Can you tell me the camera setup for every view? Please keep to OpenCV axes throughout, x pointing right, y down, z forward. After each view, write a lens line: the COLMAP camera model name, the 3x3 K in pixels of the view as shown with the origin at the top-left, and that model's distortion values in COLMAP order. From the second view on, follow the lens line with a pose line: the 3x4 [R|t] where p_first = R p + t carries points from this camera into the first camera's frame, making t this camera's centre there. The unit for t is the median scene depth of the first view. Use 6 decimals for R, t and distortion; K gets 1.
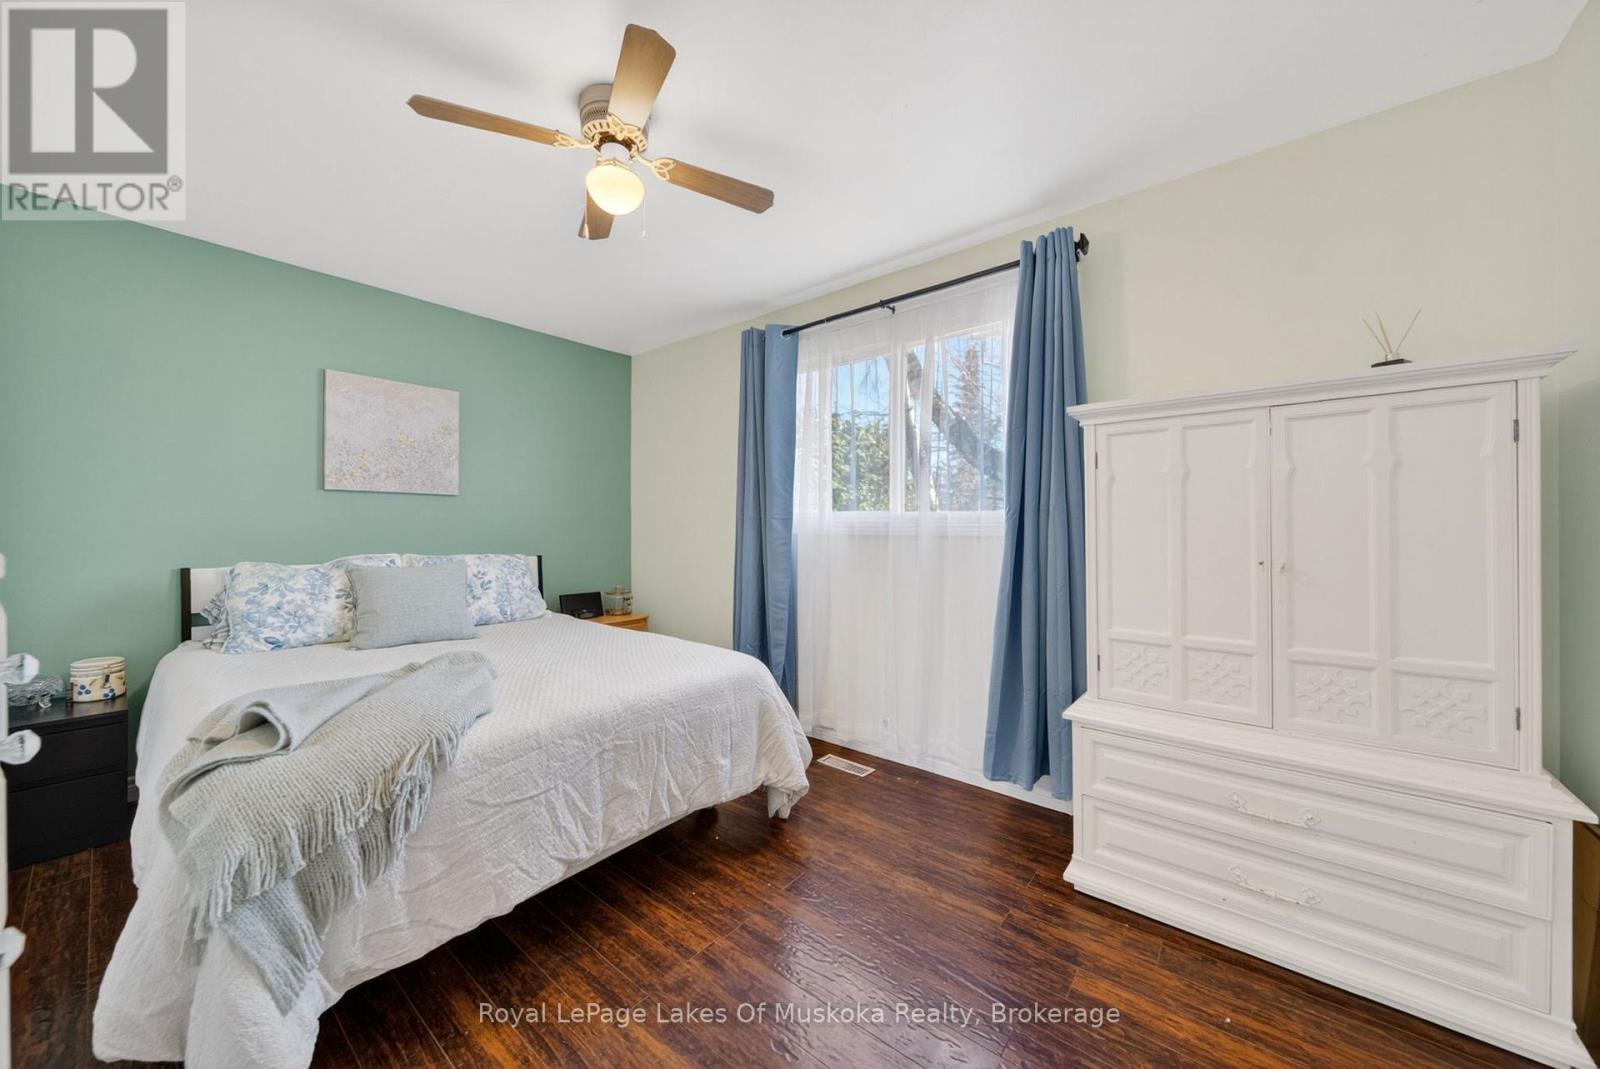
lens RADIAL K [[566.6, 0, 803.7], [0, 566.6, 530.4], [0, 0, 1]] dist [-0.001694, -0.000357]
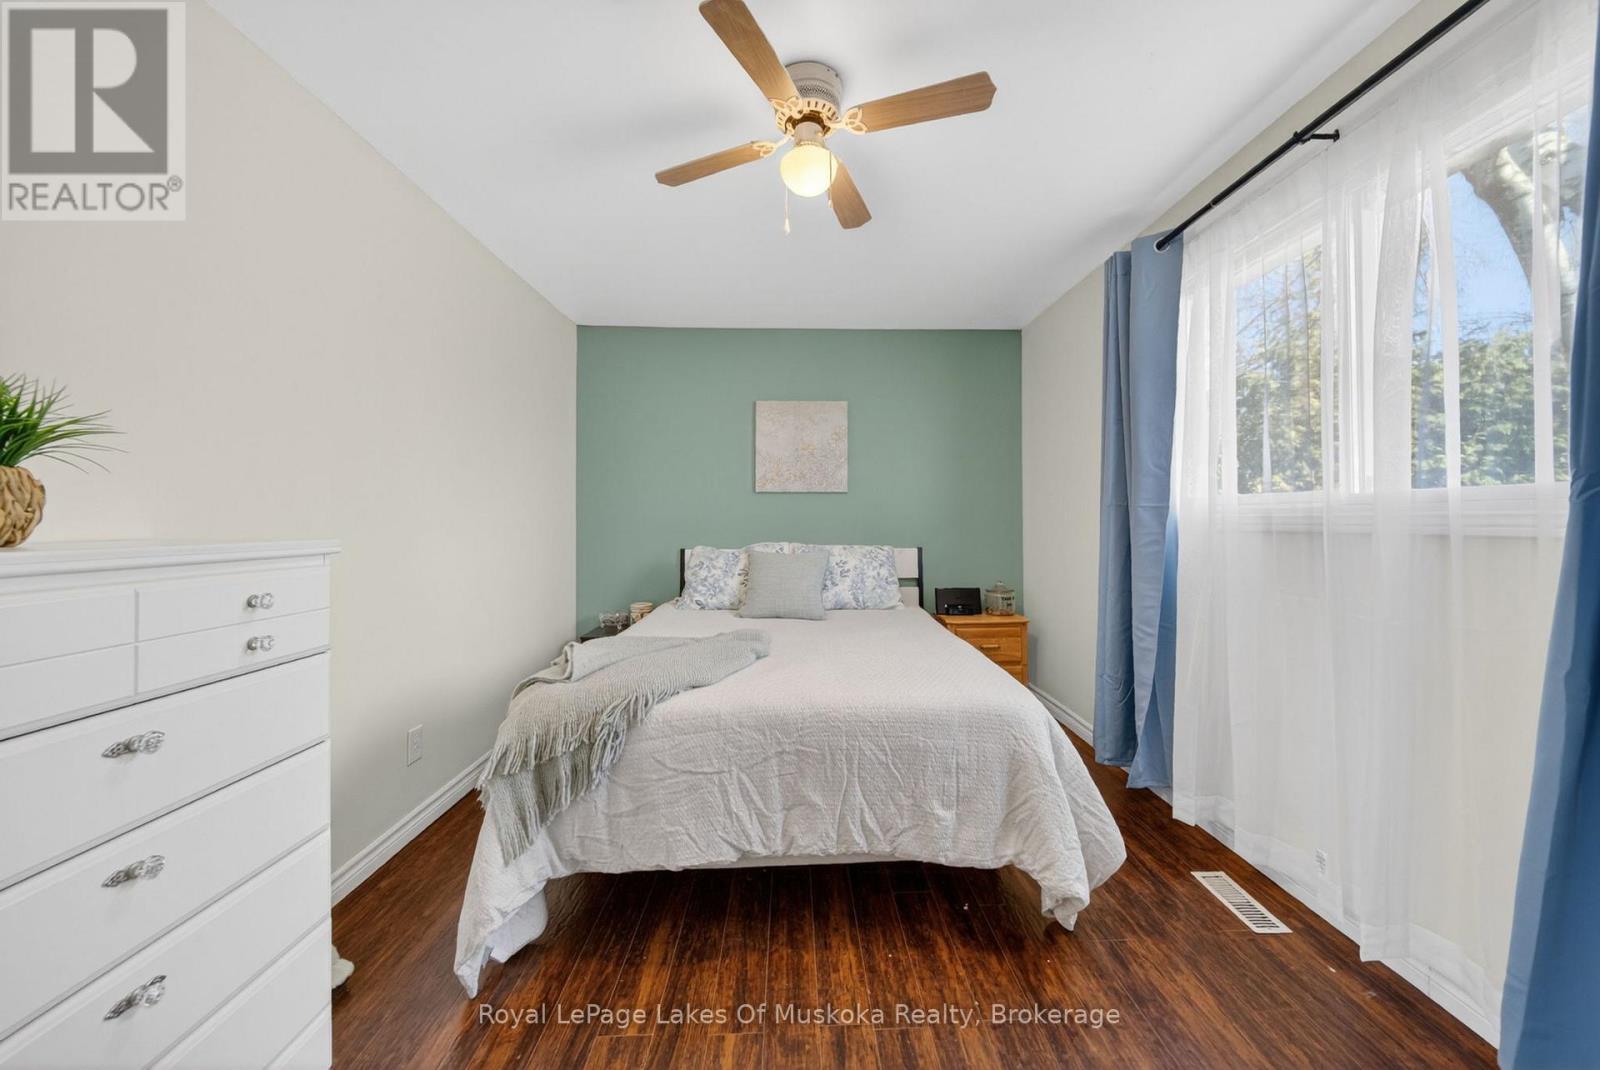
lens RADIAL K [[574.6, 0, 803.9], [0, 574.6, 516.7], [0, 0, 1]] dist [-0.000286, -0.000245]
pose [[0.652870, -0.008887, -0.757418, 0.323322], [0.001904, 0.999947, -0.010091, -0.002631], [0.757468, 0.005146, 0.652852, 0.294845]]
